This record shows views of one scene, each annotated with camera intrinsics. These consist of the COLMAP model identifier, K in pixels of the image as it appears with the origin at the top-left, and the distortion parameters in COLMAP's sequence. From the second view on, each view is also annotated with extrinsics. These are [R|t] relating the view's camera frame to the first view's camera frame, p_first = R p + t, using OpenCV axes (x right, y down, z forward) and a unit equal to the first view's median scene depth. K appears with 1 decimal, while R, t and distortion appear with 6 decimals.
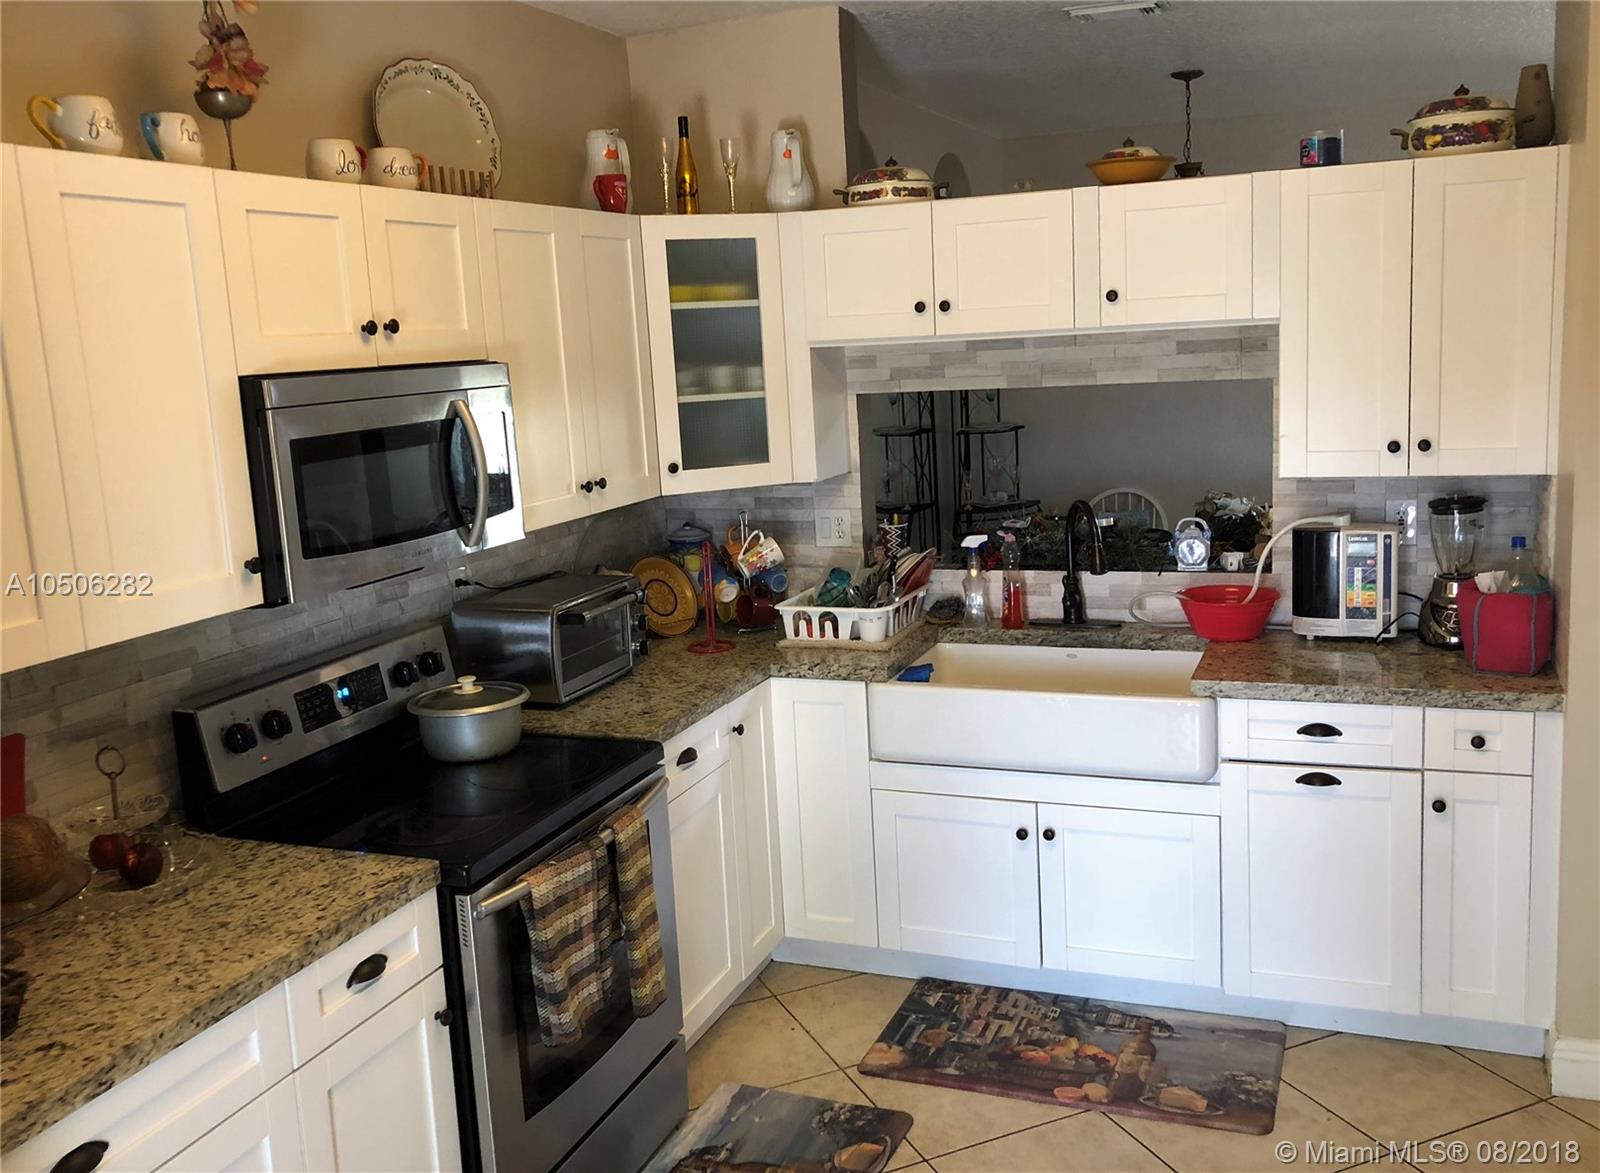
lens RADIAL K [[1429.4, 0, 809.9], [0, 1429.4, 573.4], [0, 0, 1]] dist [0.043216, -0.027278]
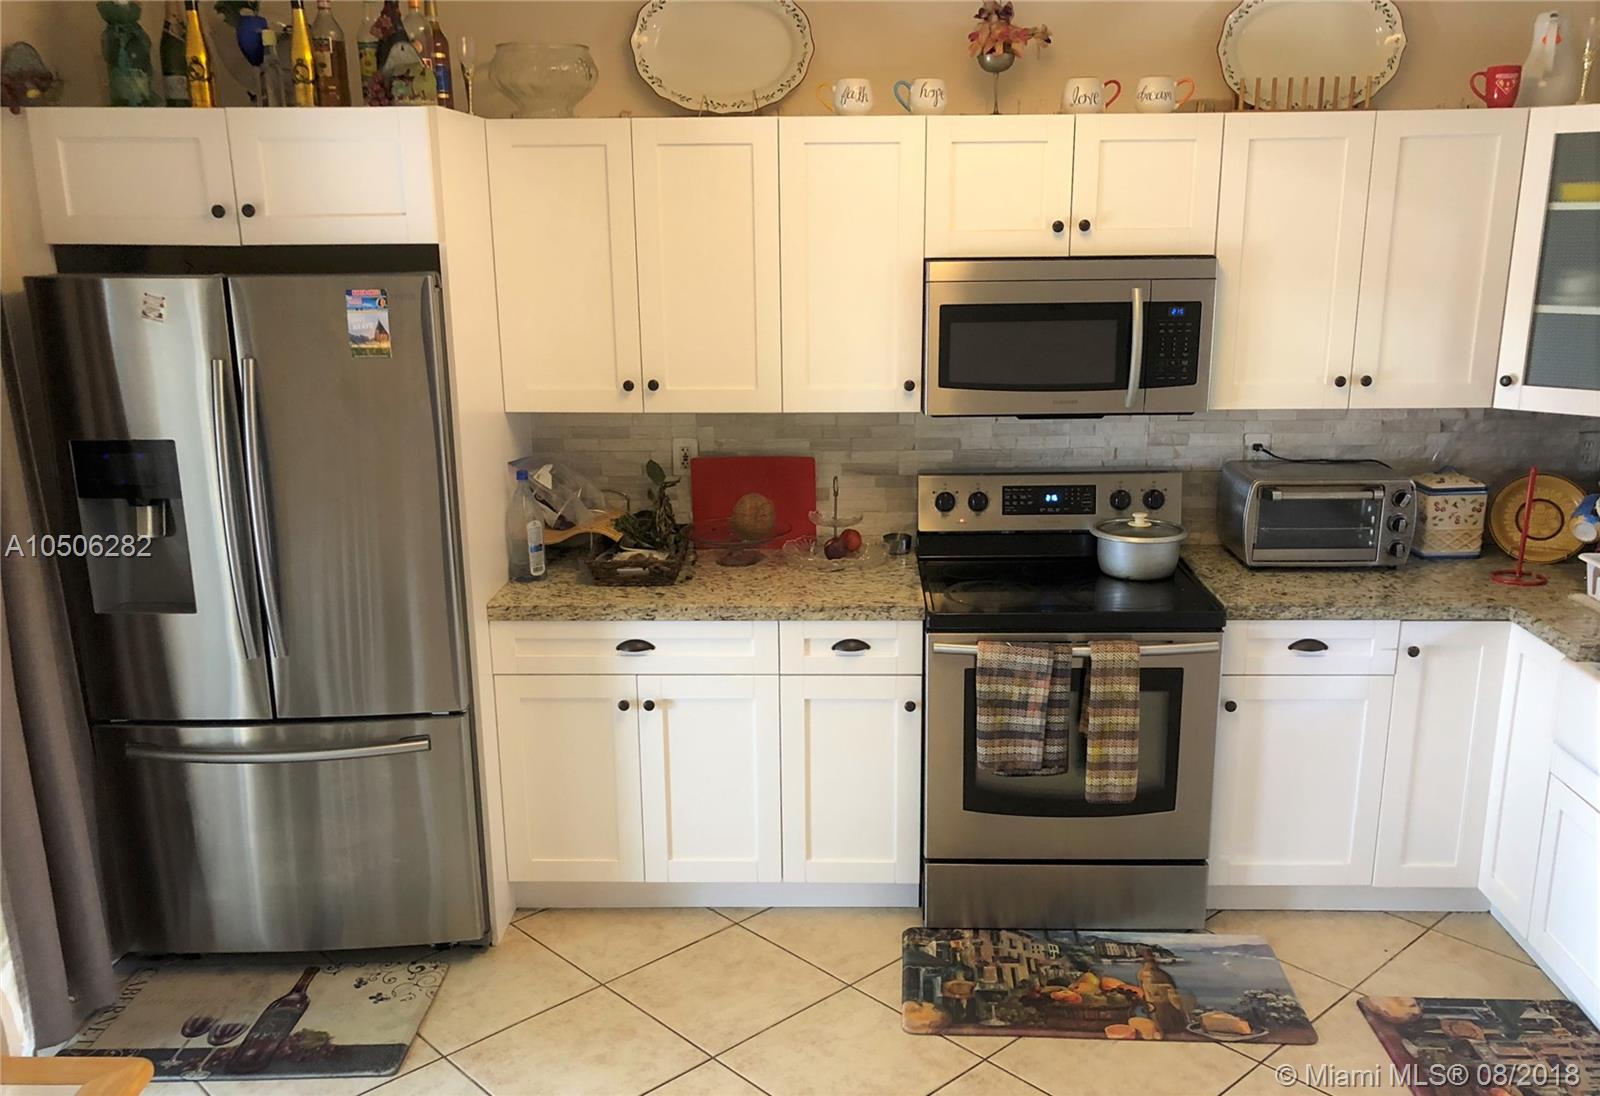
lens RADIAL K [[1338.2, 0, 809.7], [0, 1338.2, 595.6], [0, 0, 1]] dist [0.044296, -0.041422]
pose [[0.341079, 0.299134, -0.891170, 0.720401], [-0.168805, 0.952098, 0.254978, -0.108070], [0.924754, 0.063466, 0.375236, 0.296637]]
